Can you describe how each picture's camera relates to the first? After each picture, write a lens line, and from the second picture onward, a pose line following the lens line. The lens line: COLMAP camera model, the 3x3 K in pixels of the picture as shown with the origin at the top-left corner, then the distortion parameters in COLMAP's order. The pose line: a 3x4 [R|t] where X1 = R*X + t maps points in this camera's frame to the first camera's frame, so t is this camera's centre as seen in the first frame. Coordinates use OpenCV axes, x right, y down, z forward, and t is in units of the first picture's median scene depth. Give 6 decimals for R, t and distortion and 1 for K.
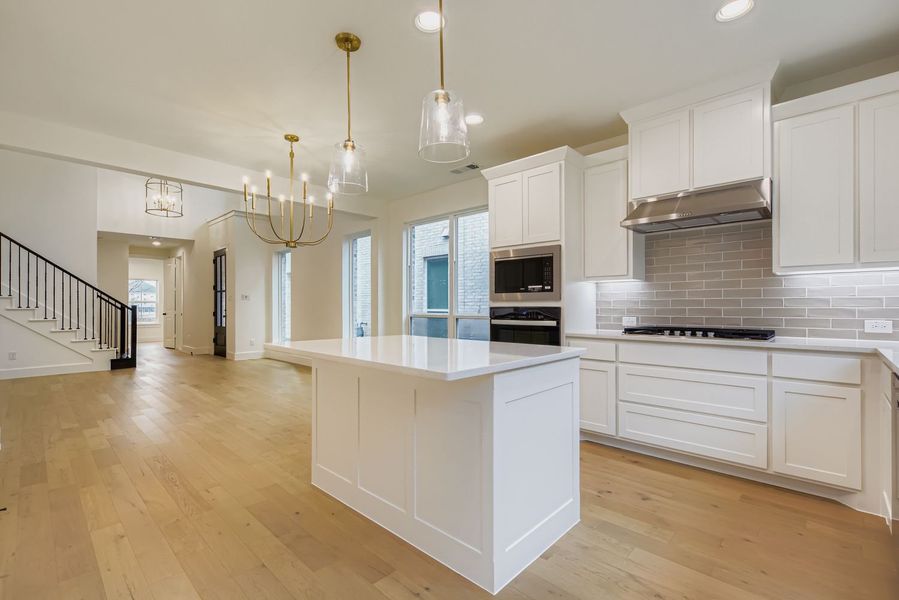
lens RADIAL K [[392.2, 0, 452.1], [0, 392.2, 305.3], [0, 0, 1]] dist [-0.001300, -0.002324]
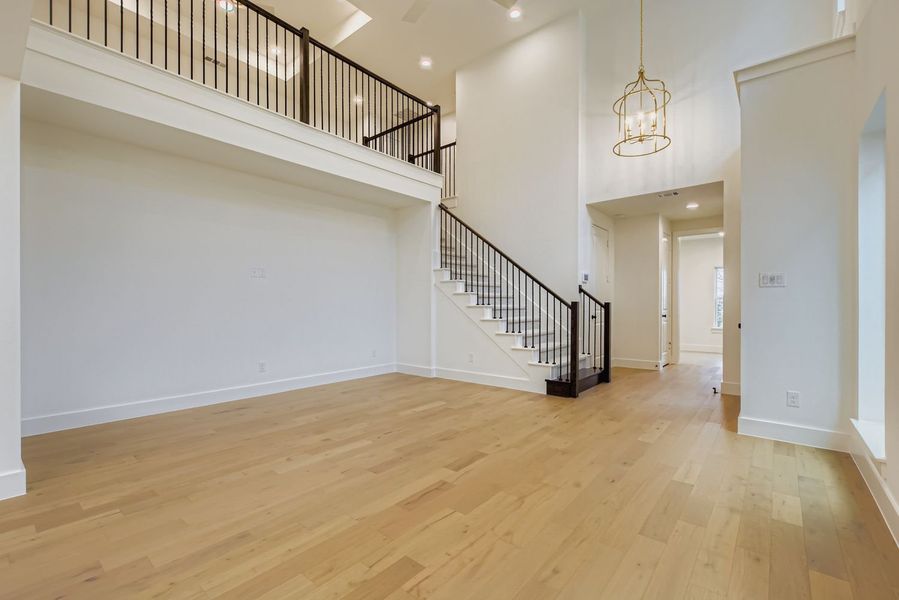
lens RADIAL K [[392.2, 0, 449.8], [0, 392.2, 305.3], [0, 0, 1]] dist [-0.001300, -0.002324]
pose [[0.048944, 0.007000, -0.998777, -0.151793], [0.002311, 0.999972, 0.007122, 0.000519], [0.998799, -0.002656, 0.048927, 0.655148]]
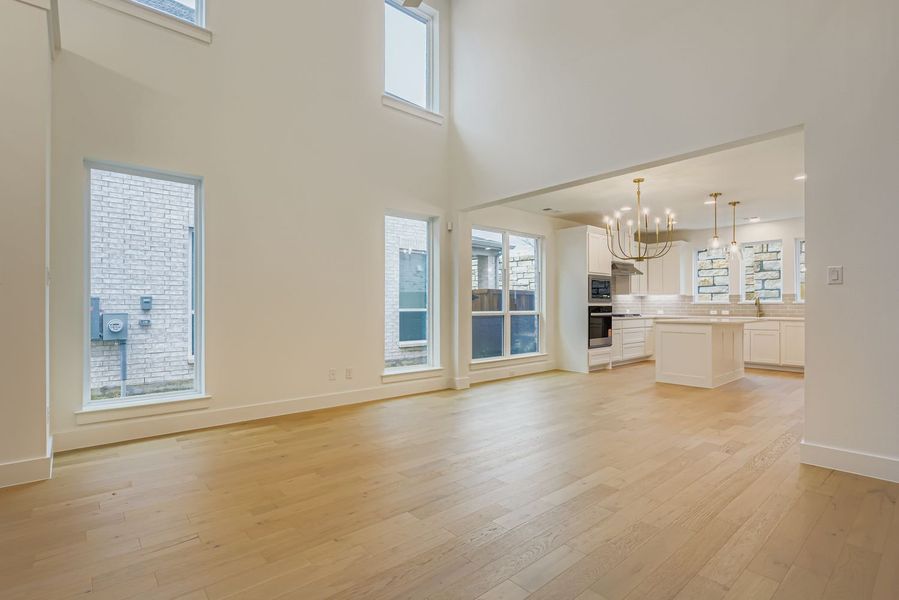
lens RADIAL K [[431.4, 0, 448.3], [0, 431.4, 303.2], [0, 0, 1]] dist [-0.001652, -0.000104]
pose [[0.113160, 0.010068, 0.993526, -0.832524], [-0.003756, 0.999946, -0.009705, 0.002486], [-0.993570, -0.002633, 0.113191, 0.628809]]
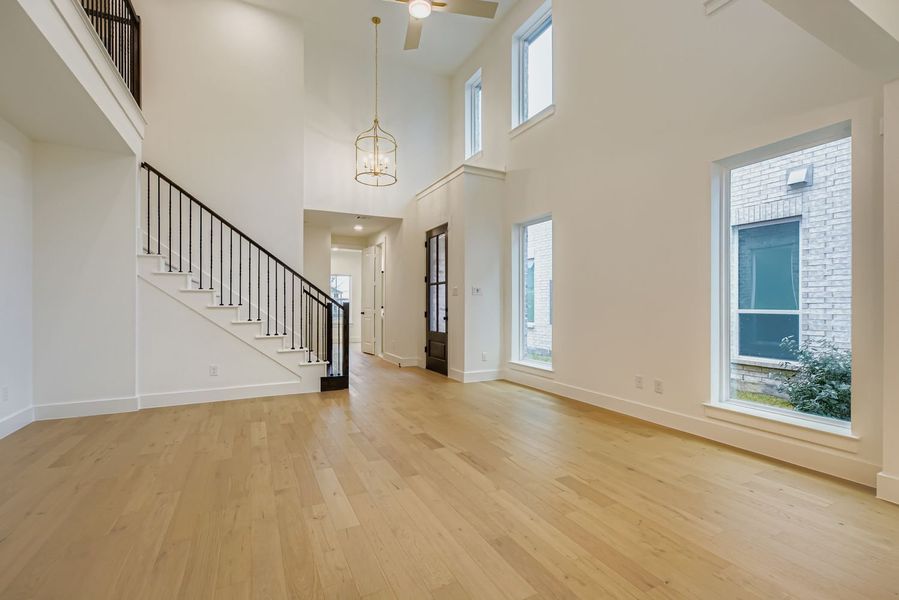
lens RADIAL K [[392.2, 0, 449.9], [0, 392.2, 299.8], [0, 0, 1]] dist [-0.001300, -0.002324]
pose [[0.938006, 0.001857, -0.346615, -0.328835], [-0.004155, 0.999974, -0.005887, -0.000999], [0.346595, 0.006962, 0.937989, 0.333479]]
